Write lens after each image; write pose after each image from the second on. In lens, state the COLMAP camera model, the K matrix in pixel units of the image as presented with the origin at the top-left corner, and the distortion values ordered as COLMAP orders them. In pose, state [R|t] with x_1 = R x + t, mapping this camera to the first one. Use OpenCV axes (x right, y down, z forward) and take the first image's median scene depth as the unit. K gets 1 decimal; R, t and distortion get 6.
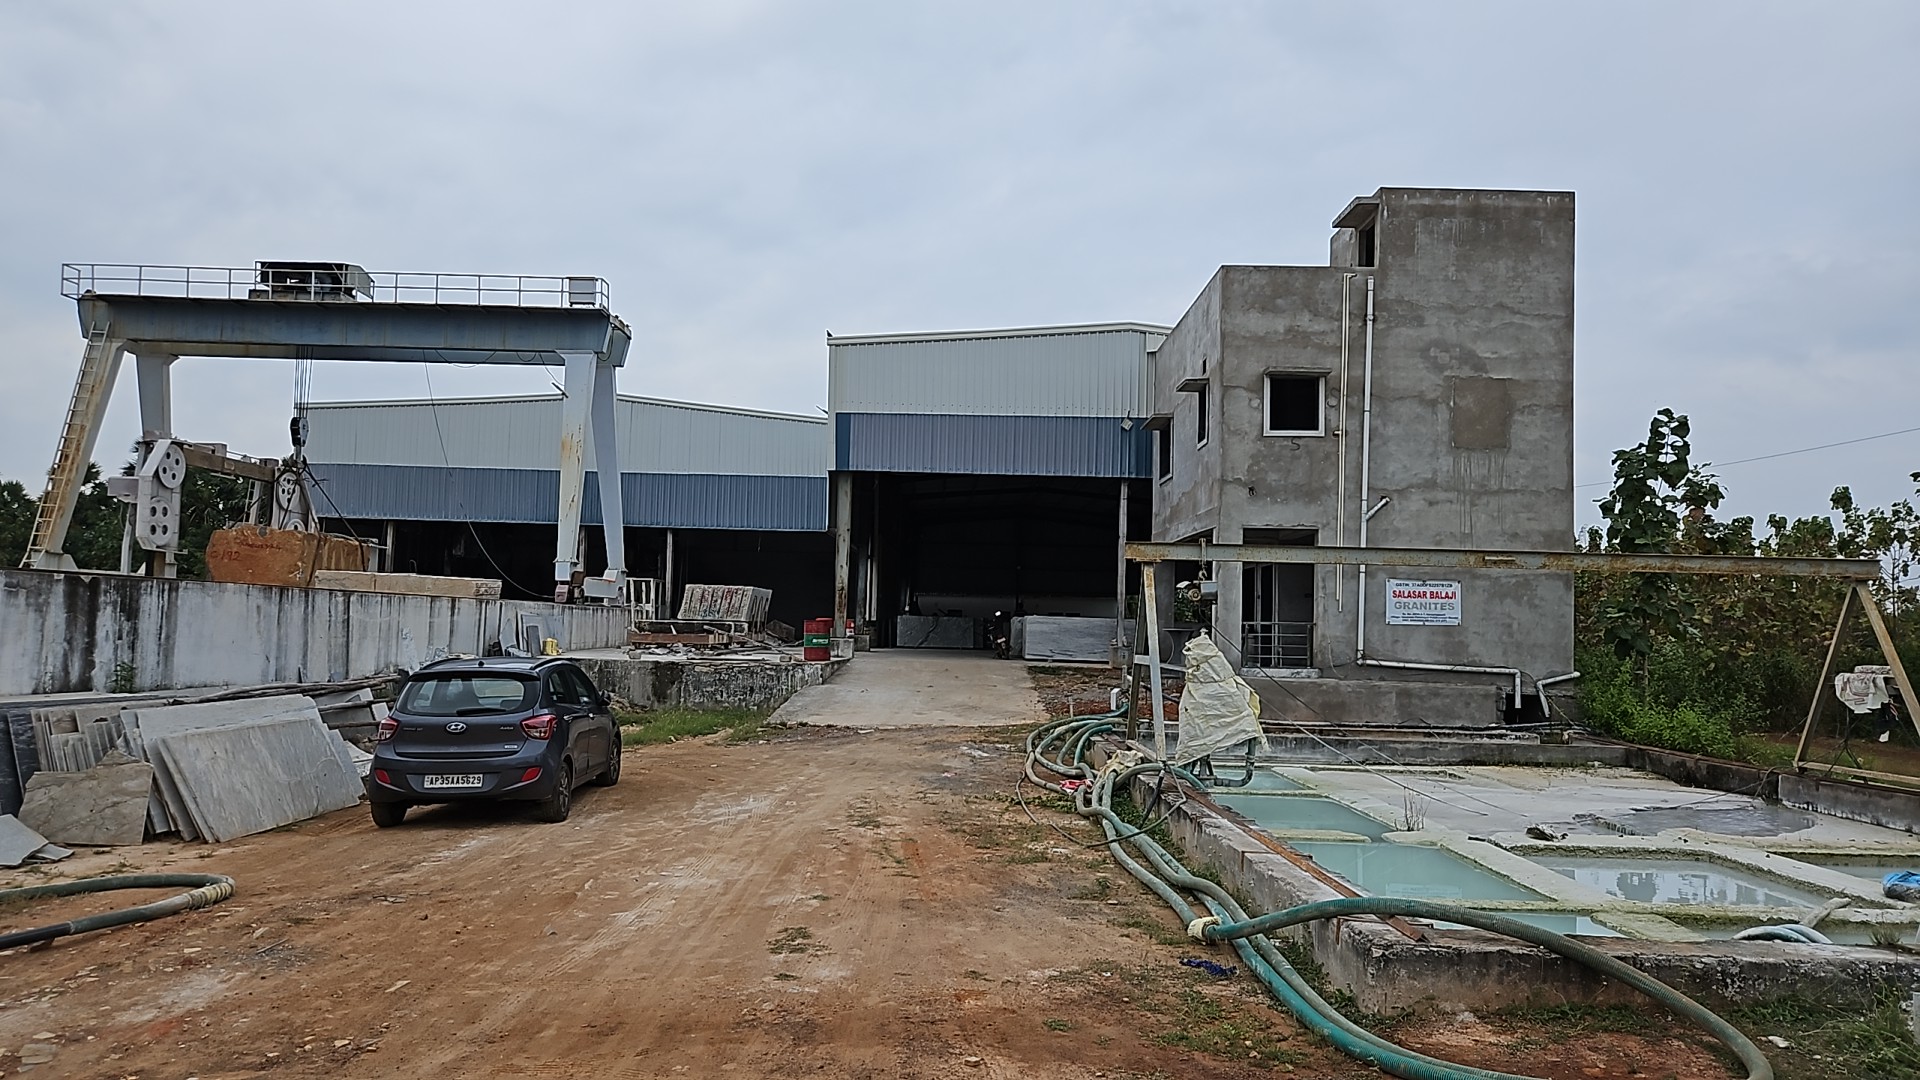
lens RADIAL K [[1263.8, 0, 951.7], [0, 1263.8, 552.3], [0, 0, 1]] dist [0.071722, -0.072003]
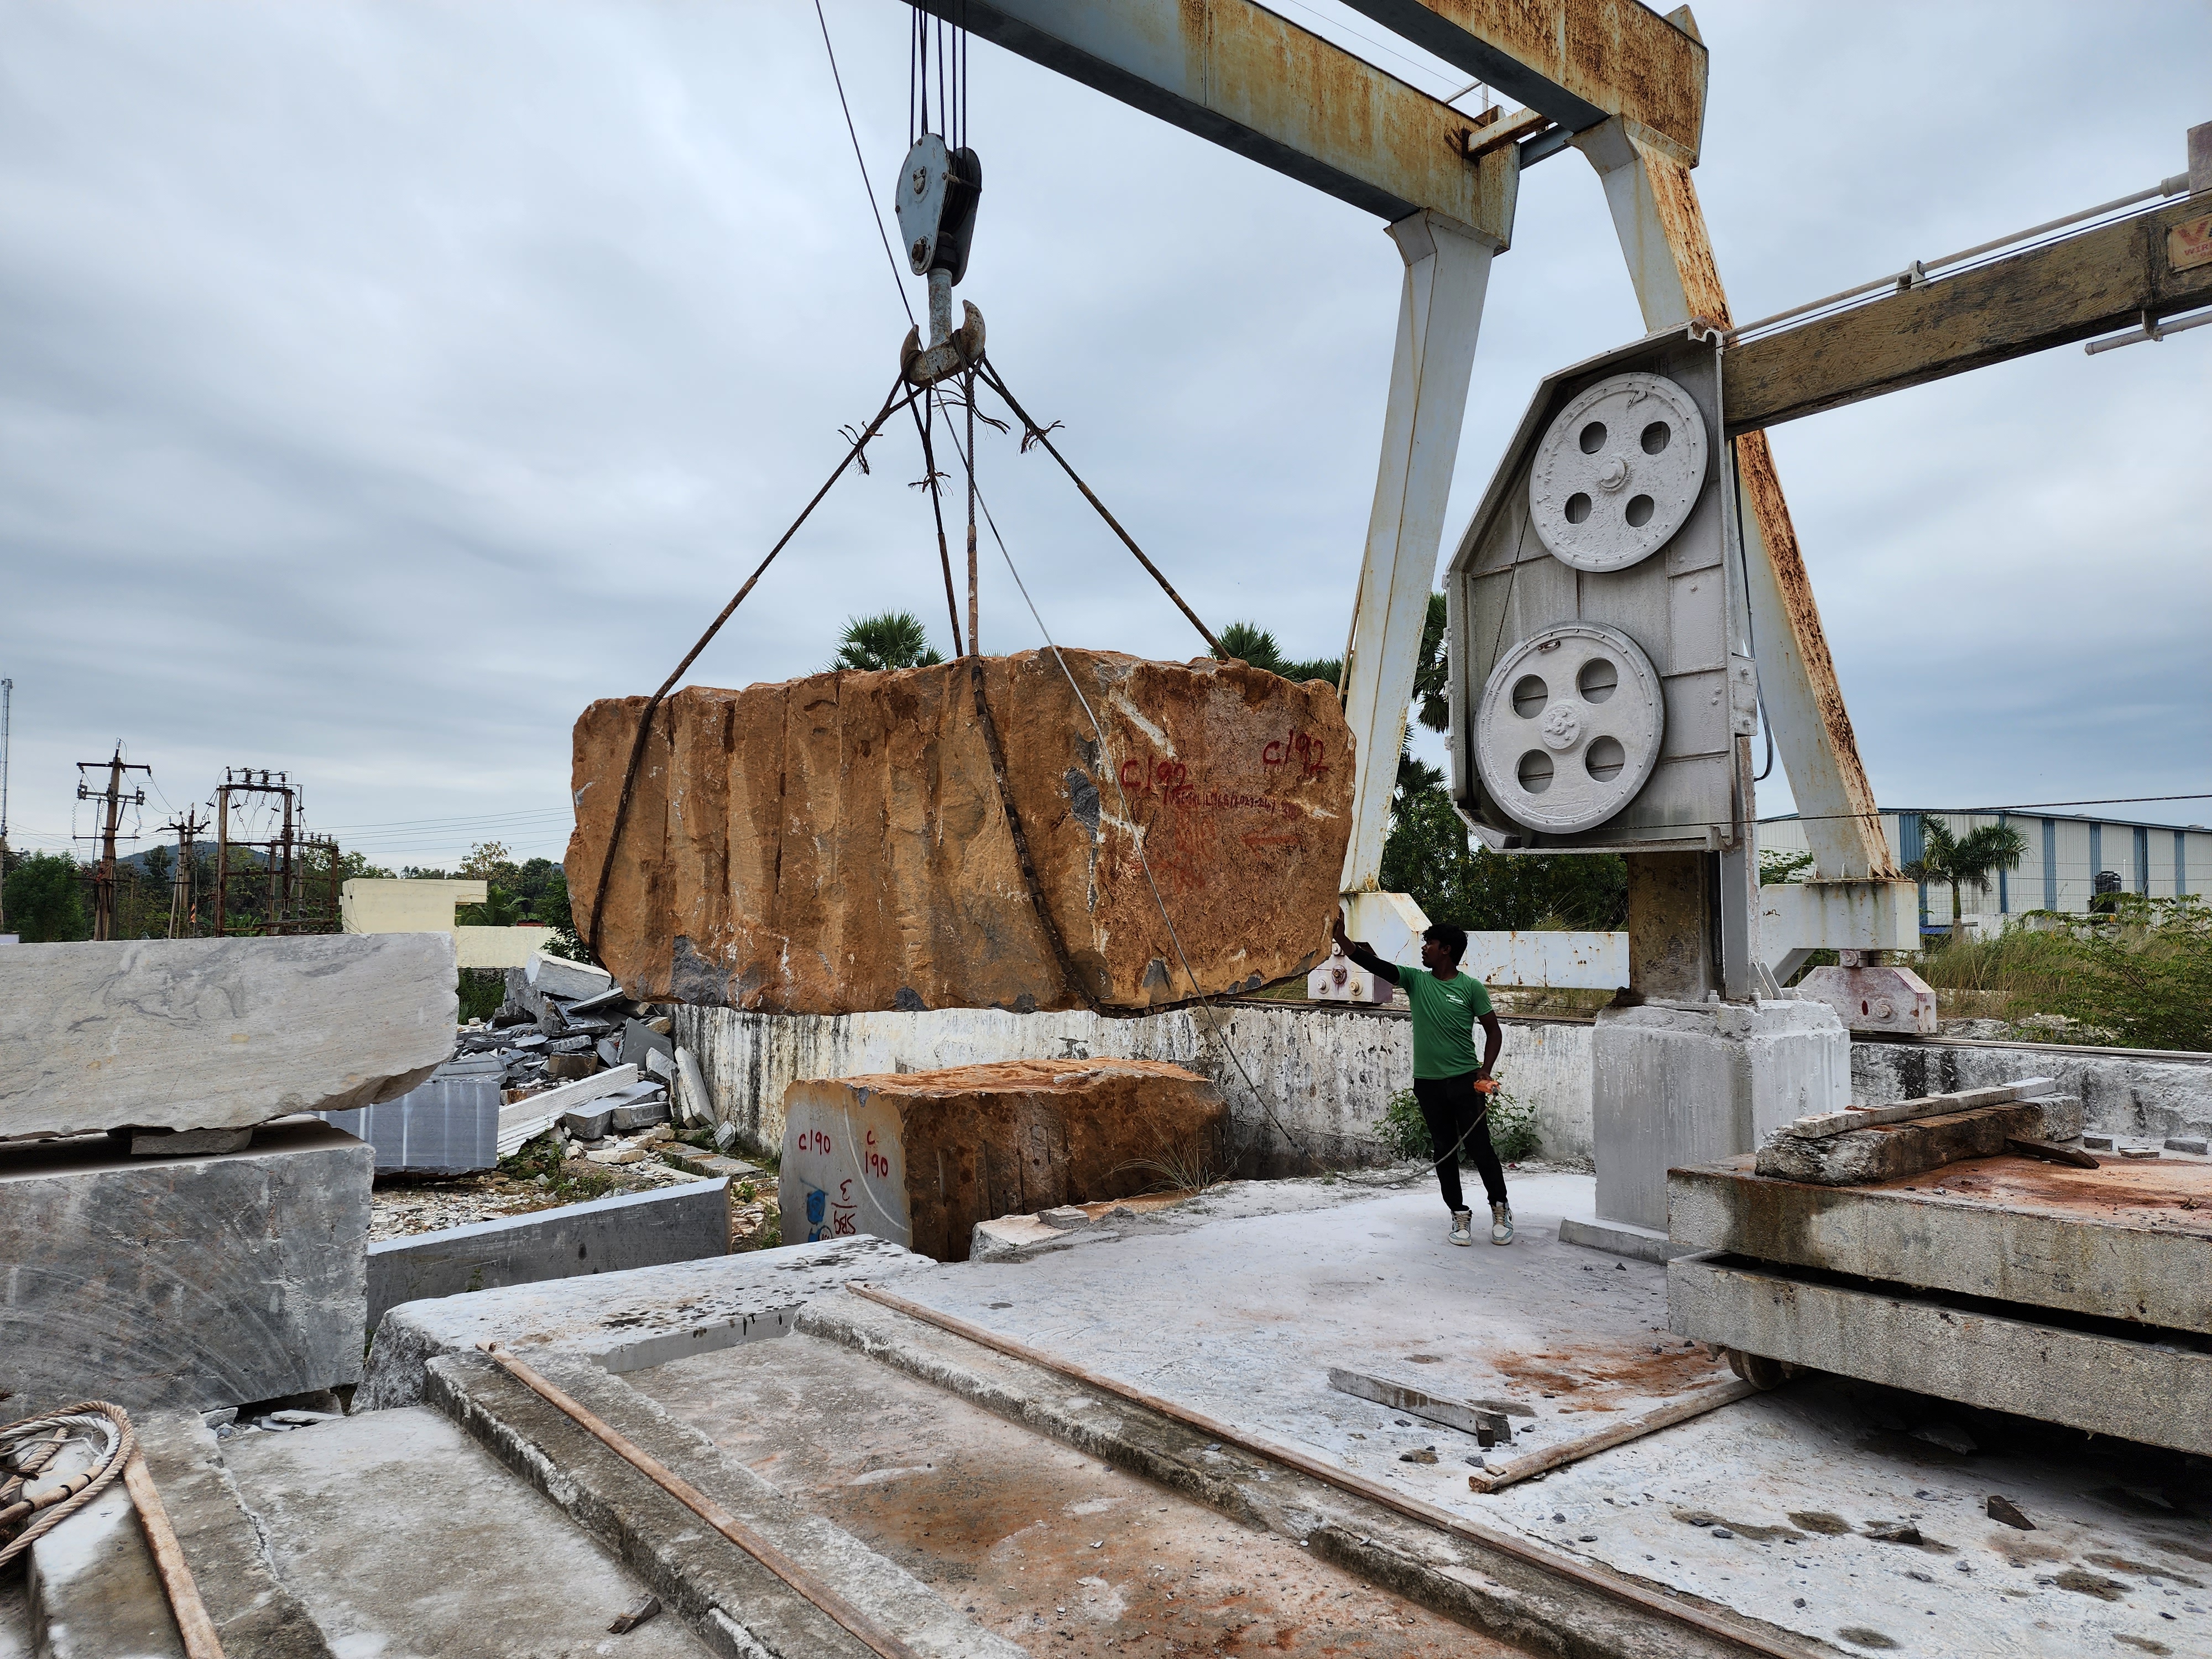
lens RADIAL K [[1476.4, 0, 1102.6], [0, 1476.4, 842.4], [0, 0, 1]] dist [0.087868, -0.076096]
pose [[-0.782224, -0.064712, -0.619627, -0.802928], [0.015716, 0.992224, -0.123465, 0.060639], [0.622798, -0.106316, -0.775125, 2.420652]]
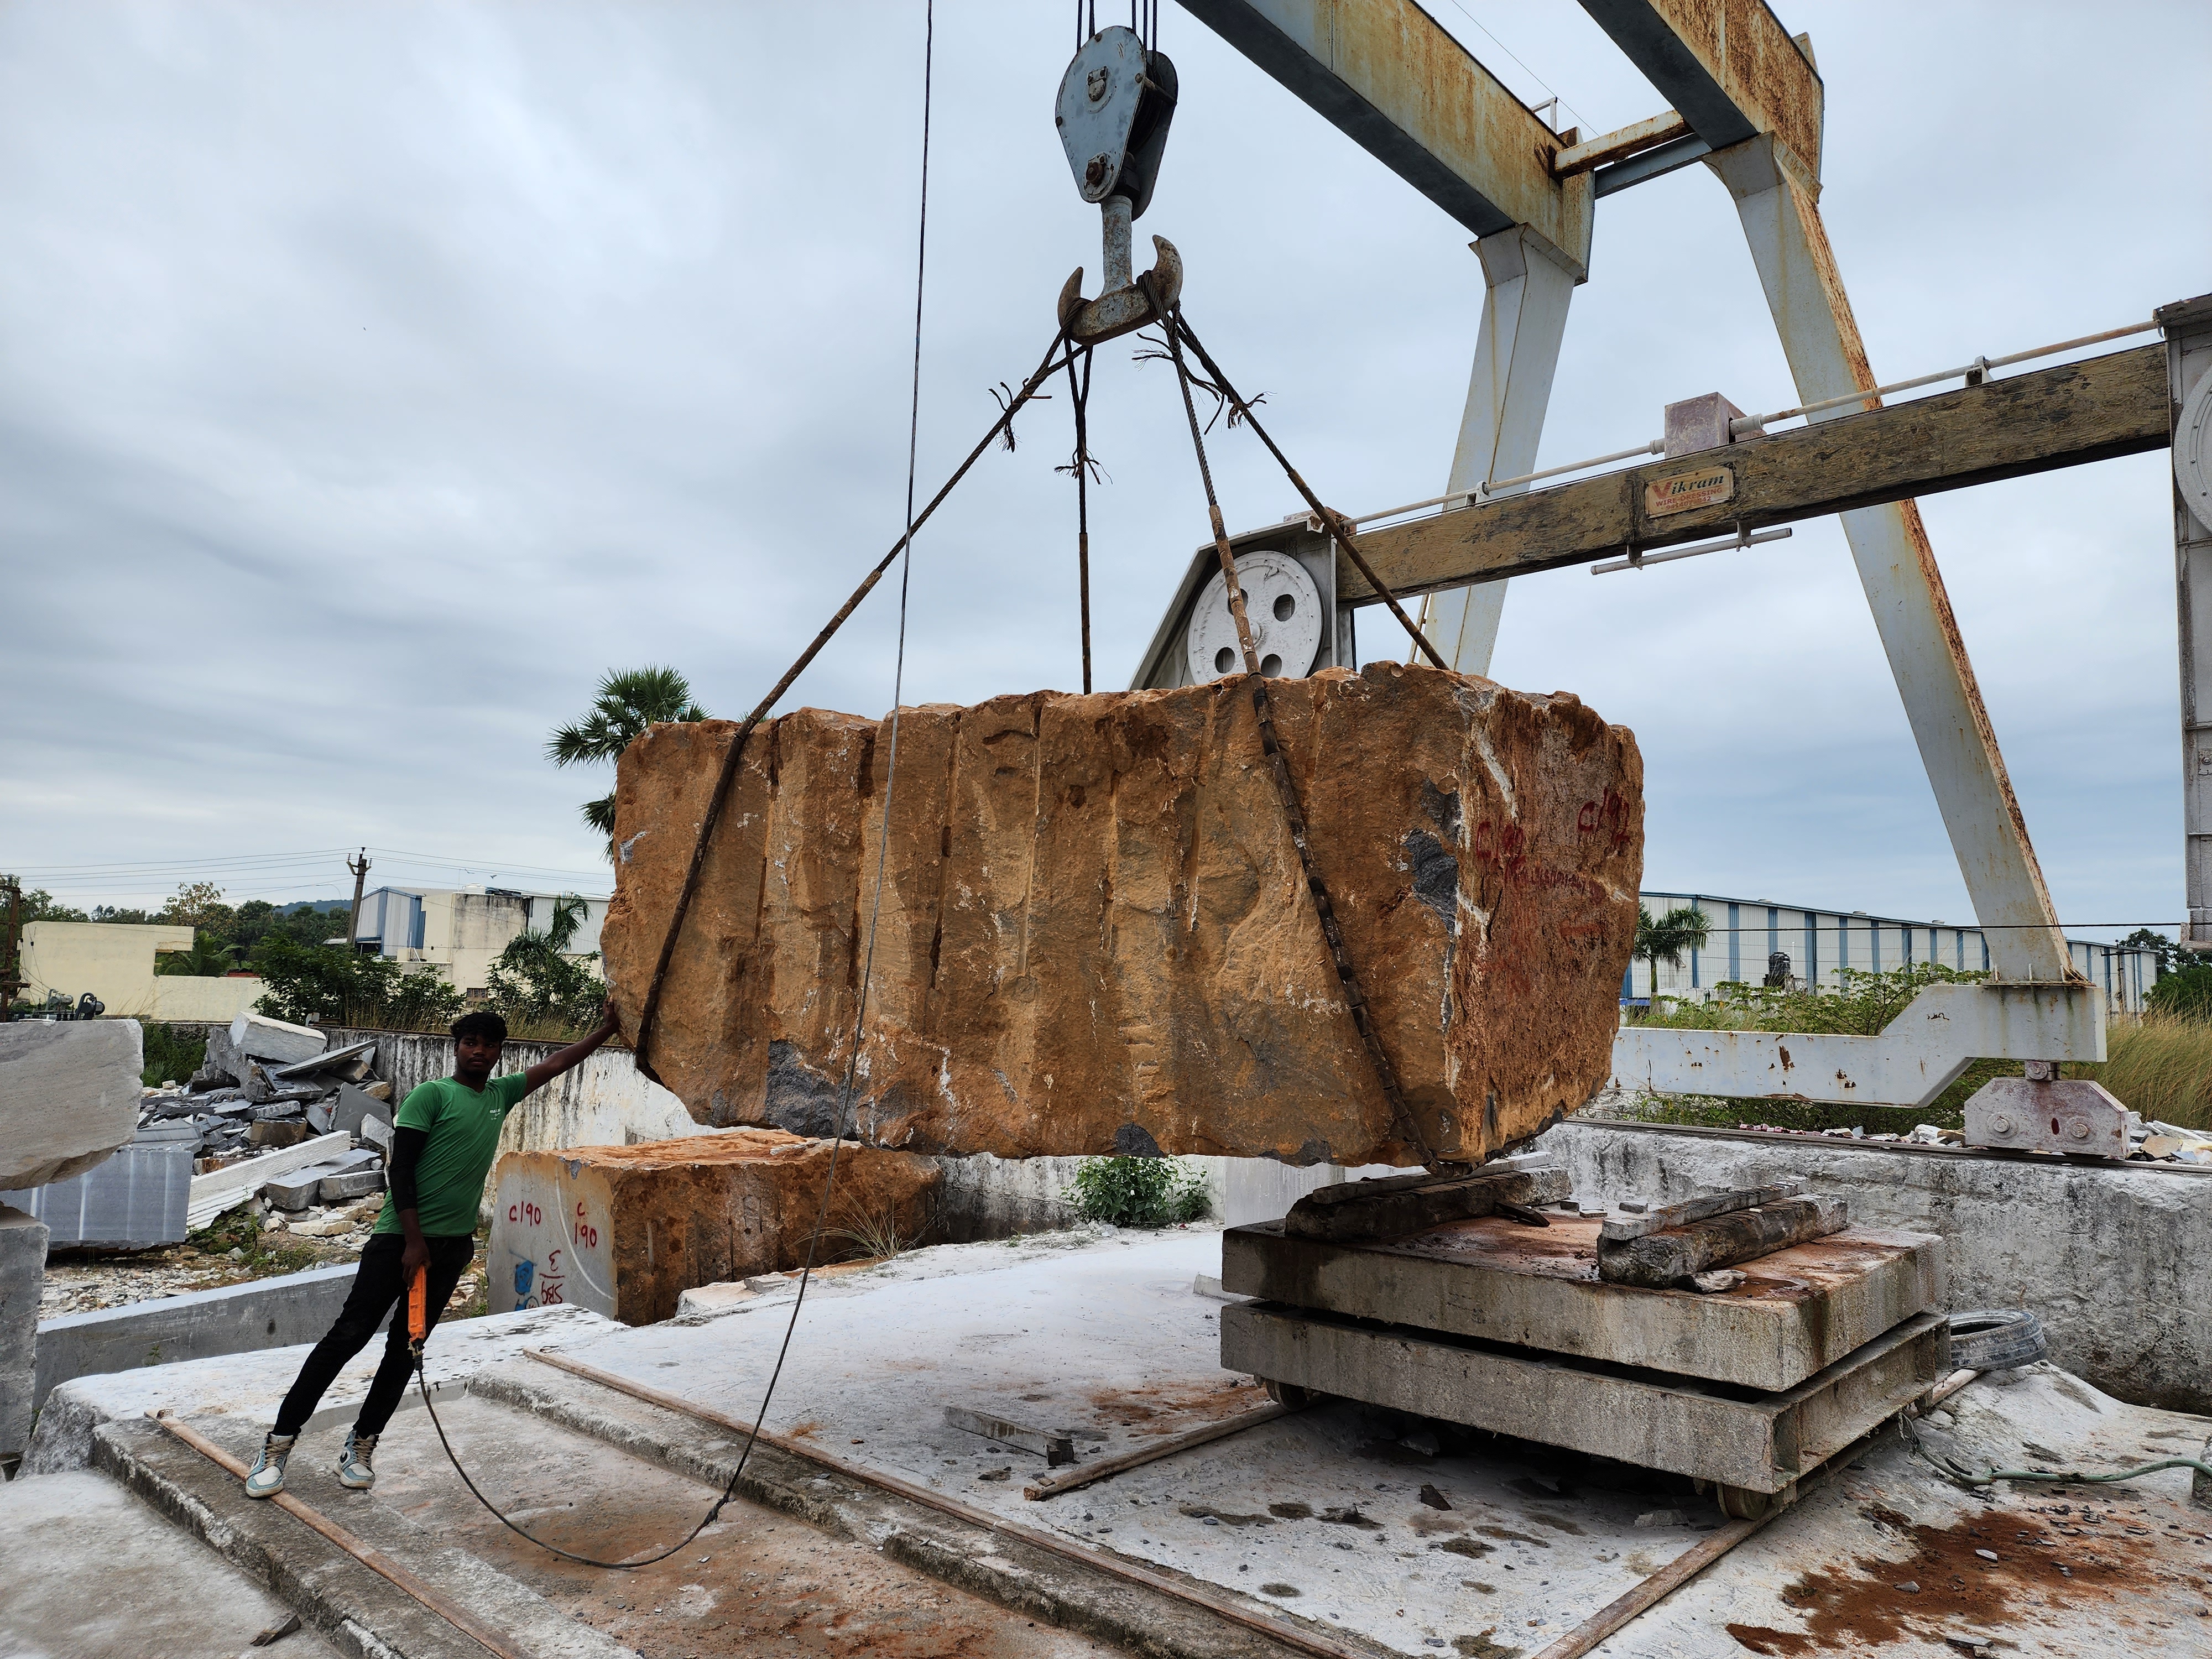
lens RADIAL K [[1477.8, 0, 1123.7], [0, 1477.8, 852.5], [0, 0, 1]] dist [0.077753, -0.067148]
pose [[-0.671180, -0.107739, -0.733423, -0.784187], [0.009570, 0.988040, -0.153900, 0.053023], [0.741233, -0.110314, -0.662122, 2.499321]]
